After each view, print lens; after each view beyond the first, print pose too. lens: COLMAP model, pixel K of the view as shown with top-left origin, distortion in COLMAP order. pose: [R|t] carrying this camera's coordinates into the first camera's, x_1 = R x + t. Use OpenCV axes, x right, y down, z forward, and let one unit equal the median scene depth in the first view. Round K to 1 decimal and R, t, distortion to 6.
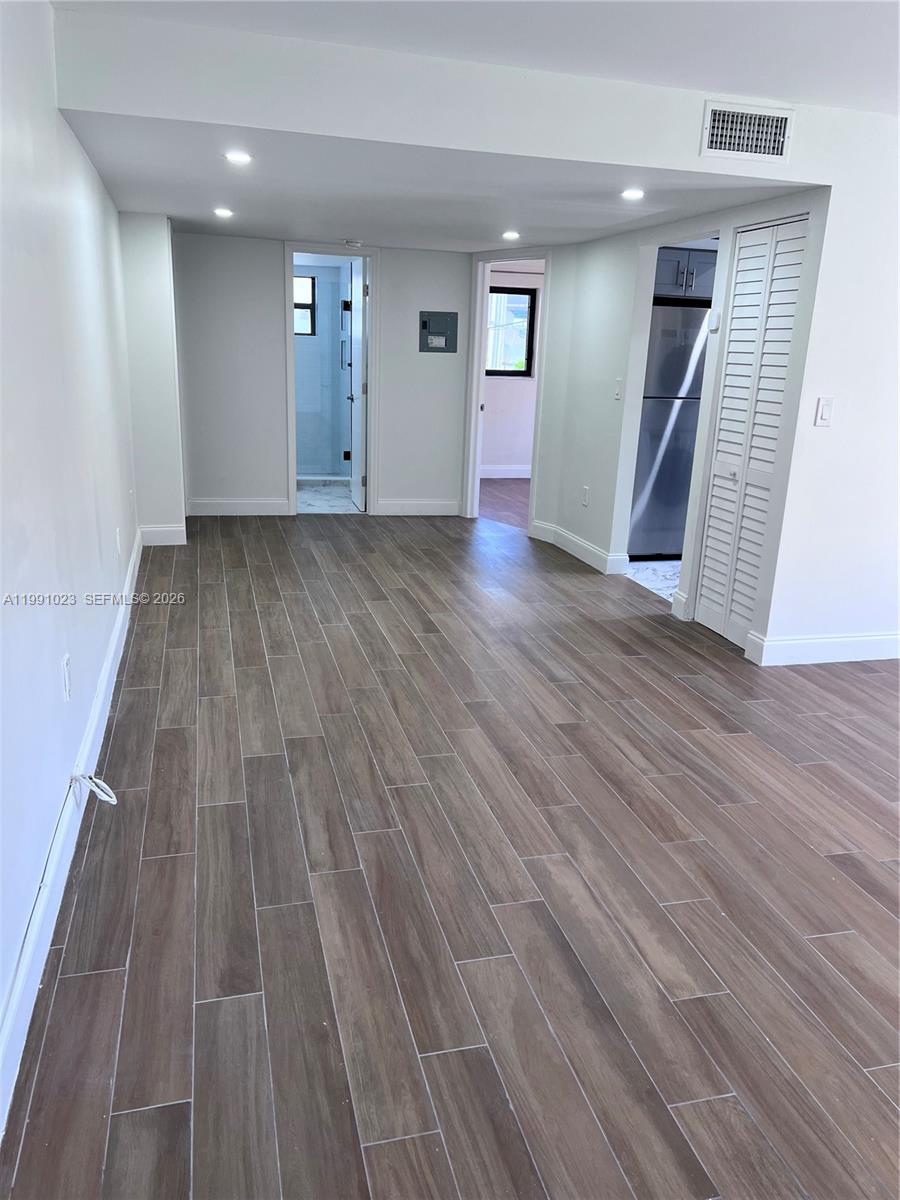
lens RADIAL K [[911.0, 0, 459.1], [0, 911.0, 602.9], [0, 0, 1]] dist [0.060279, -0.065206]
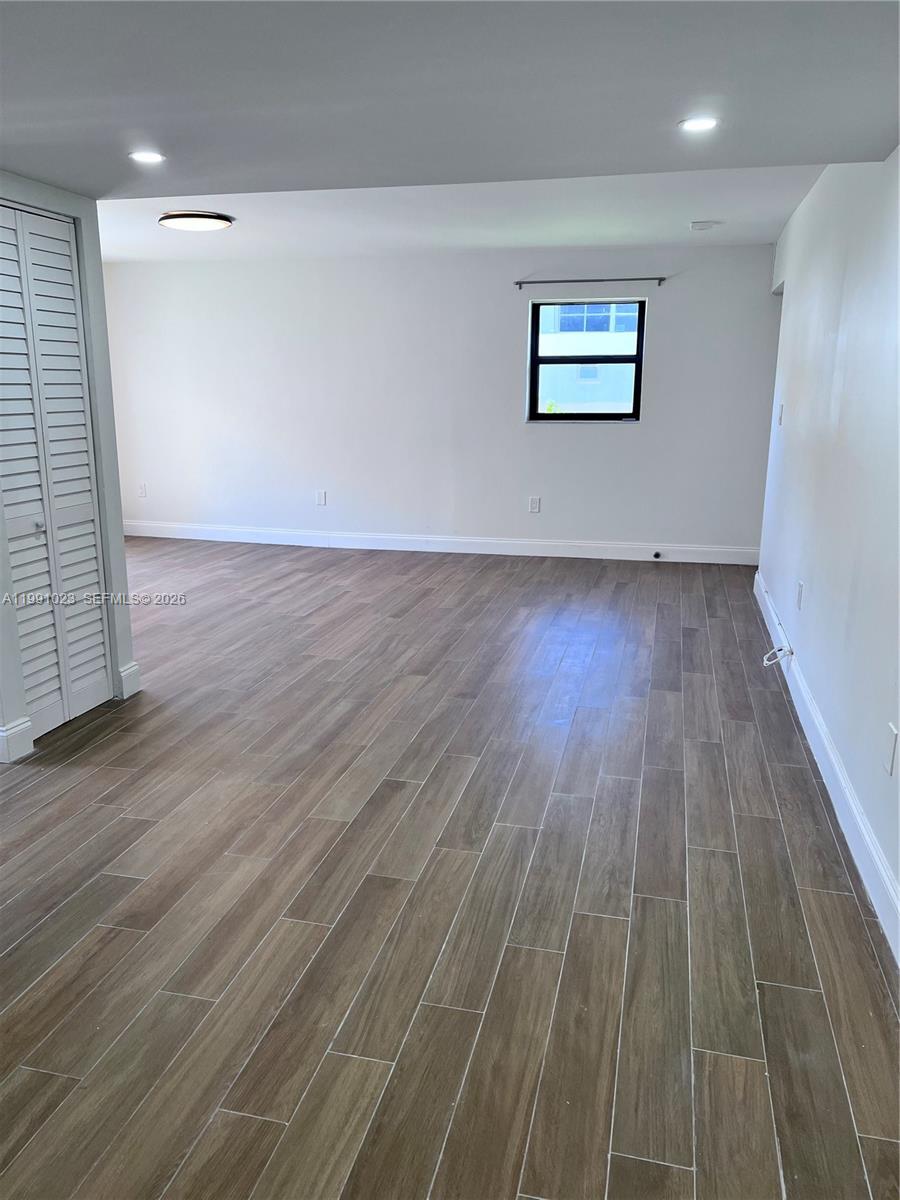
lens RADIAL K [[911.0, 0, 459.1], [0, 911.0, 602.9], [0, 0, 1]] dist [0.060279, -0.065206]
pose [[-0.880364, -0.152161, 0.449228, -0.464951], [0.092024, 0.874346, 0.476498, -0.529507], [-0.465285, 0.460831, -0.755741, 1.845276]]
